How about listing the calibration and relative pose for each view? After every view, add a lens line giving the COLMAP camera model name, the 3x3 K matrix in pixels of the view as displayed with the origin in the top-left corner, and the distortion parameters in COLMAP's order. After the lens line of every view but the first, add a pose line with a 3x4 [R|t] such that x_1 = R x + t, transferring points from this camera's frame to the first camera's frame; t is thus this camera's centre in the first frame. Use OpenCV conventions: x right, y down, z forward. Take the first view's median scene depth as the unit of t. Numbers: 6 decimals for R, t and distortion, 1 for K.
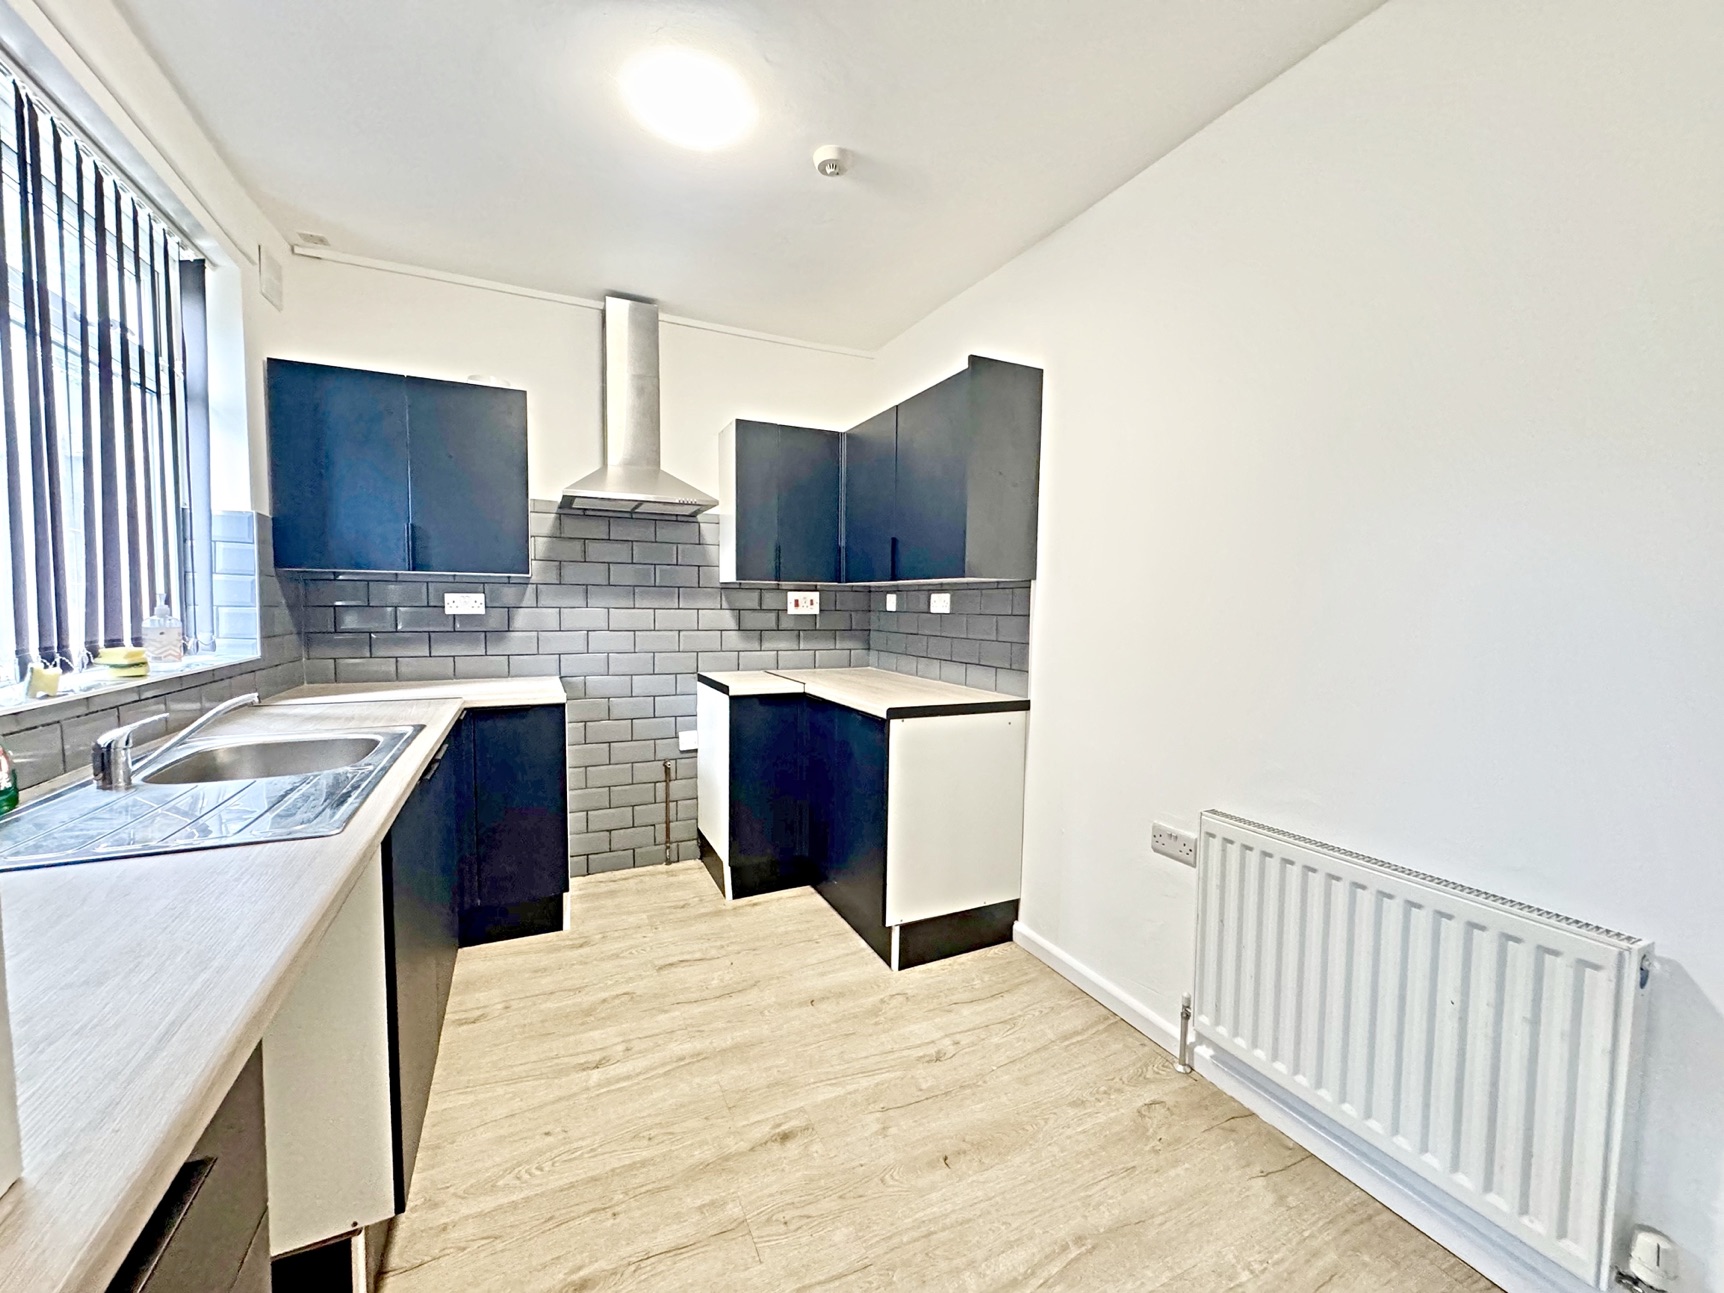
lens RADIAL K [[686.1, 0, 850.4], [0, 686.1, 642.2], [0, 0, 1]] dist [0.000495, -0.000036]
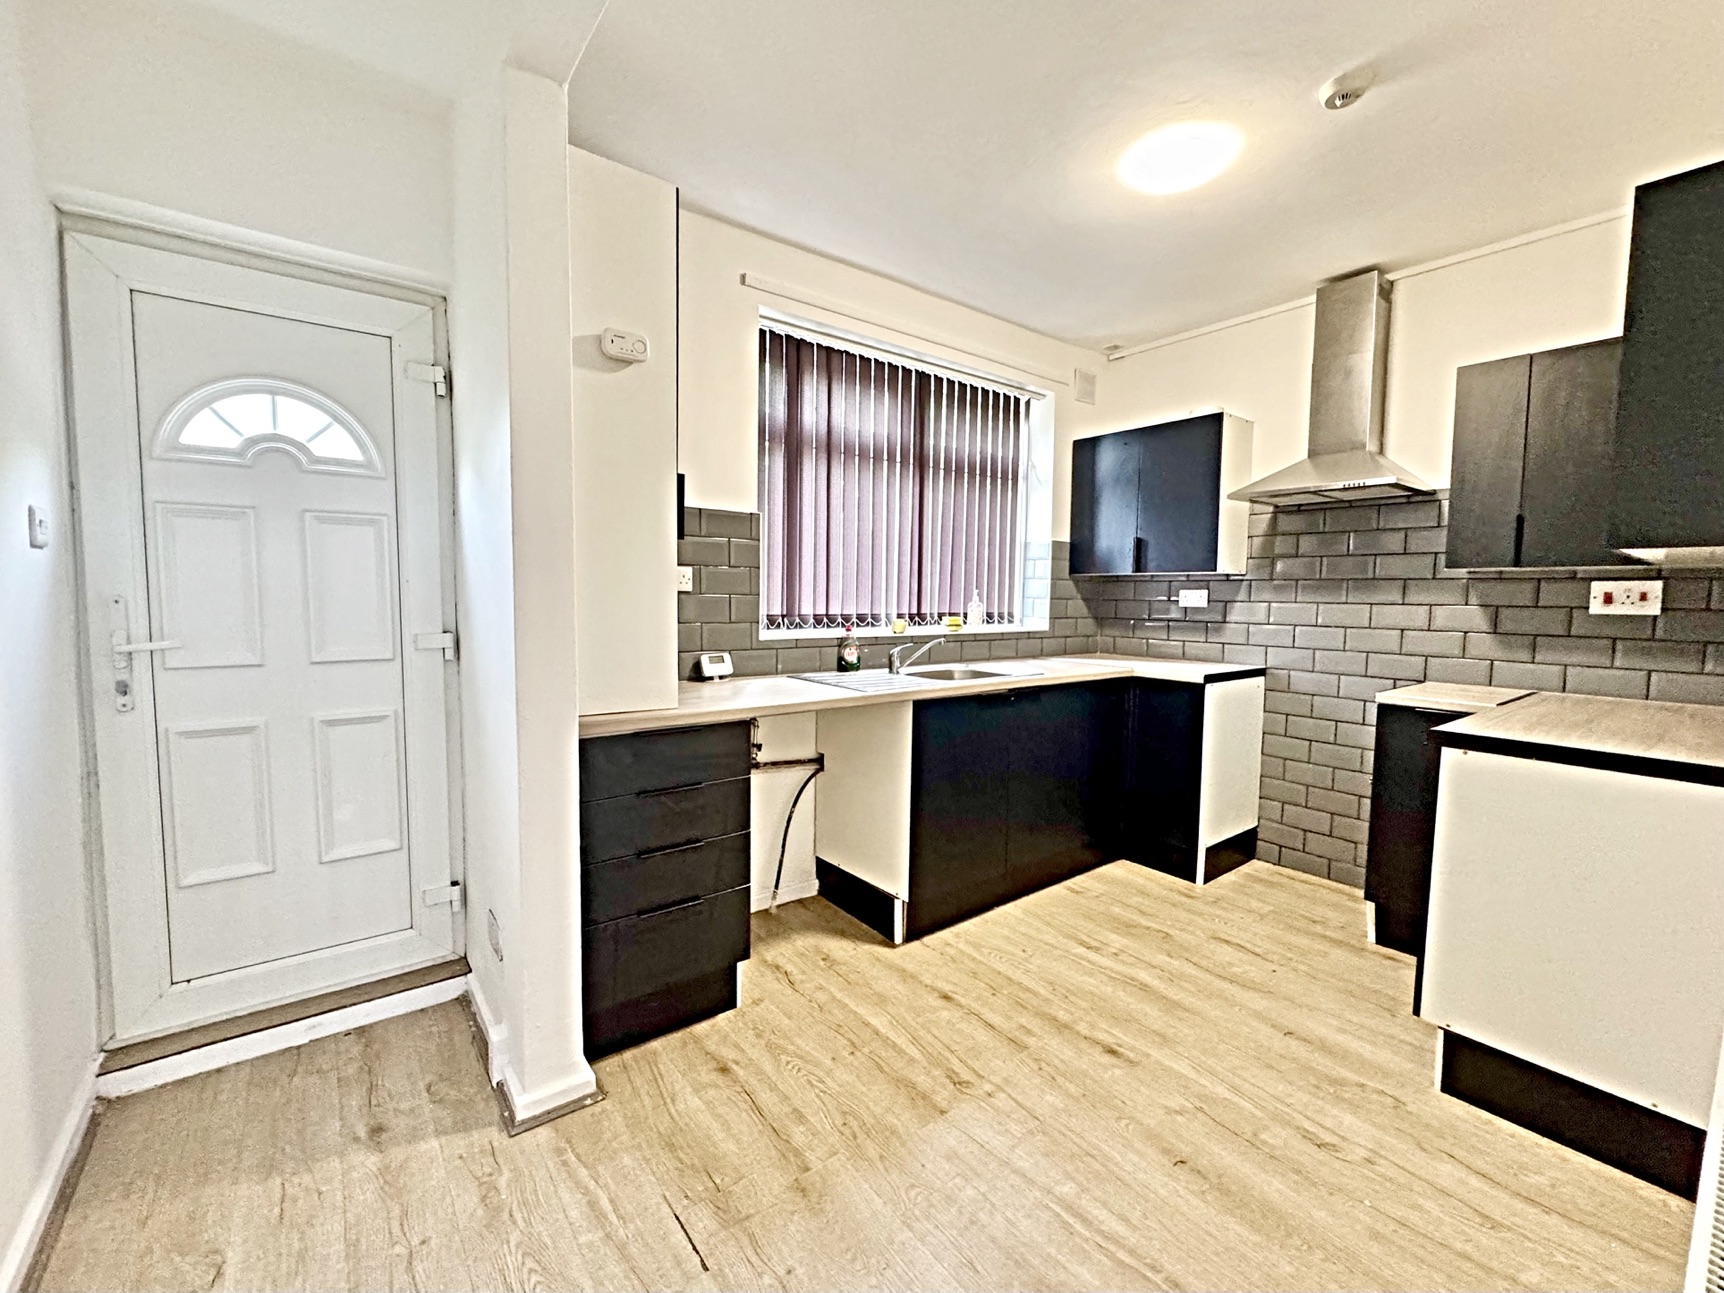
lens RADIAL K [[686.1, 0, 850.4], [0, 686.1, 642.2], [0, 0, 1]] dist [0.000495, -0.000036]
pose [[0.213155, 0.059454, -0.975208, 0.598598], [-0.066415, 0.996720, 0.046249, 0.006122], [0.974758, 0.054910, 0.216404, 0.188530]]
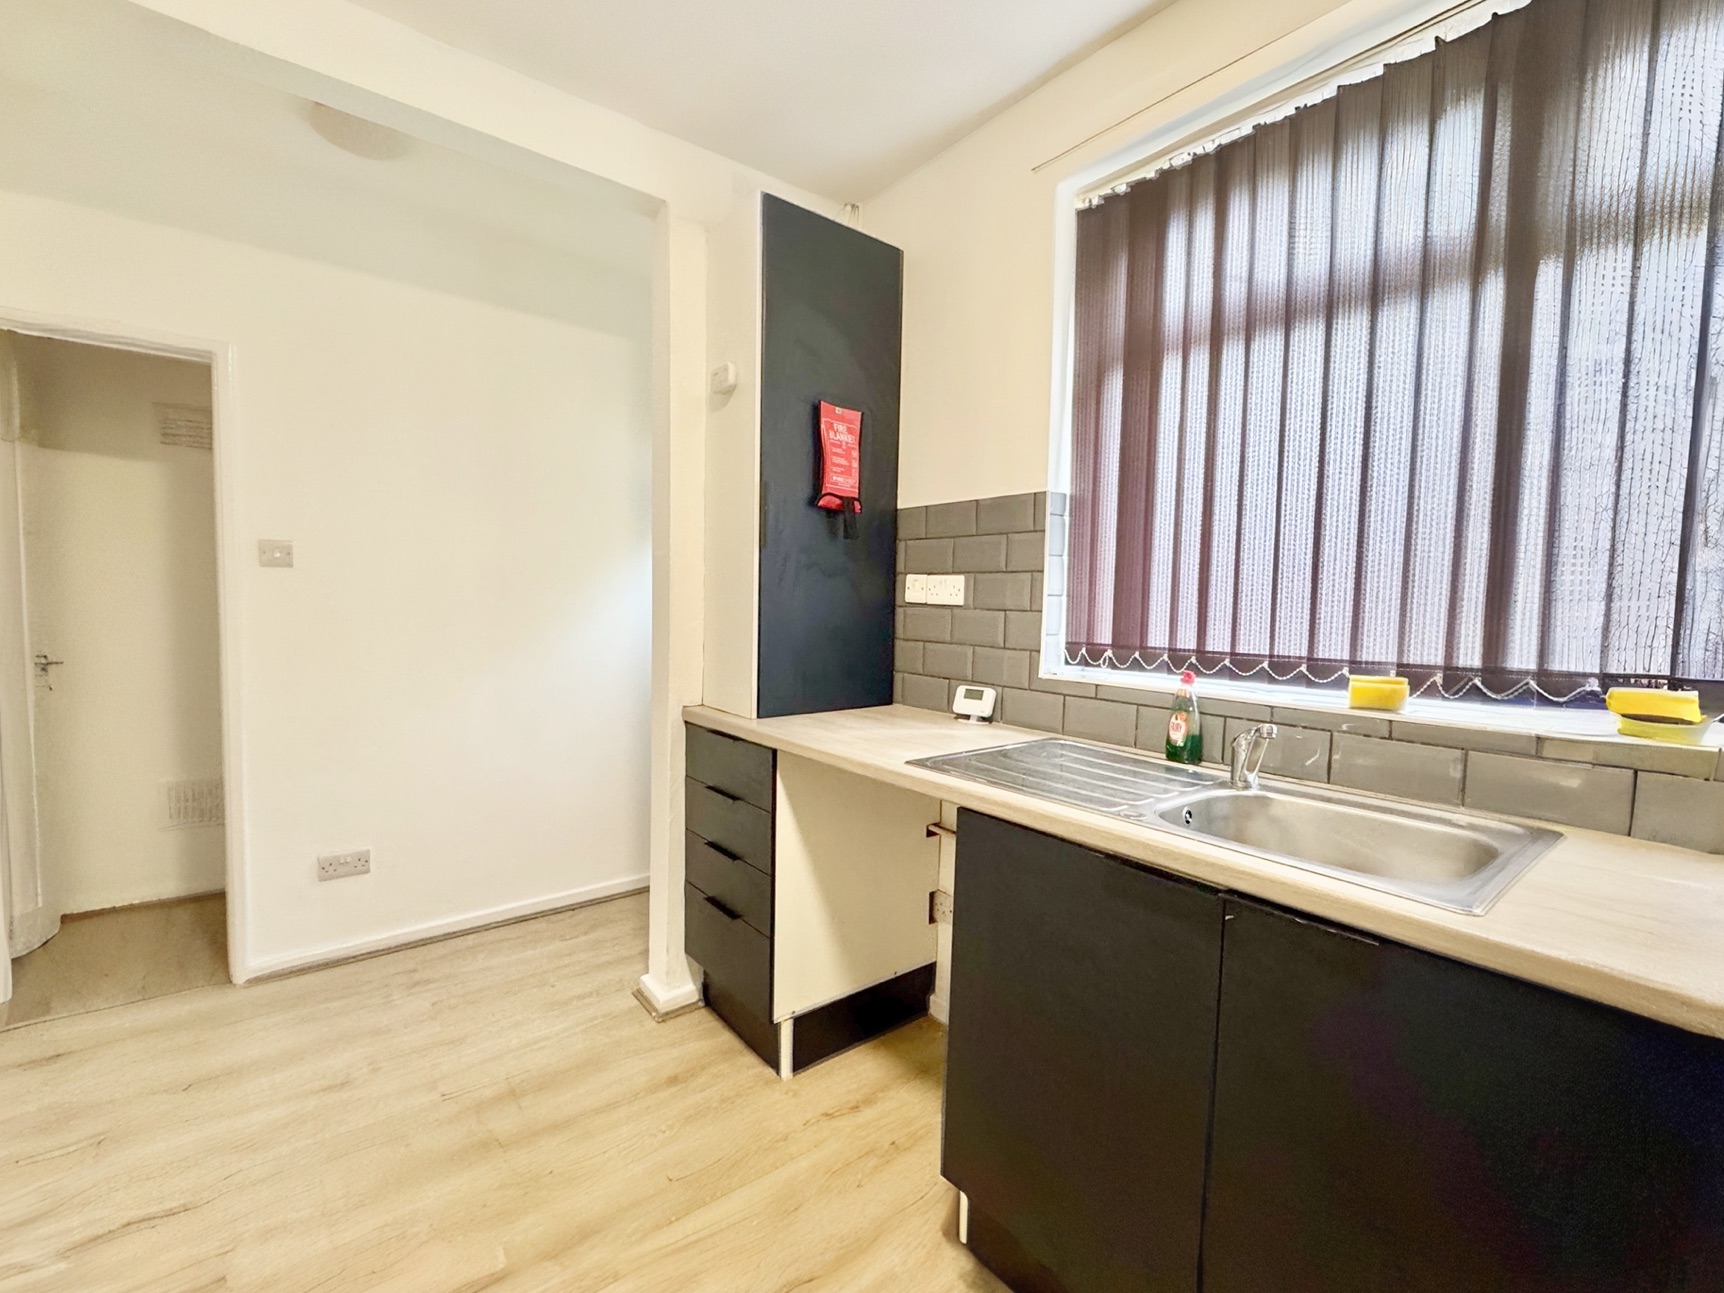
lens RADIAL K [[724.2, 0, 862.0], [0, 724.2, 646.5], [0, 0, 1]] dist [0.000501, 0.000018]
pose [[-0.963894, -0.016103, -0.265798, -0.099403], [-0.047222, 0.992686, 0.111106, -0.047910], [0.262065, 0.119646, -0.957605, 0.972308]]
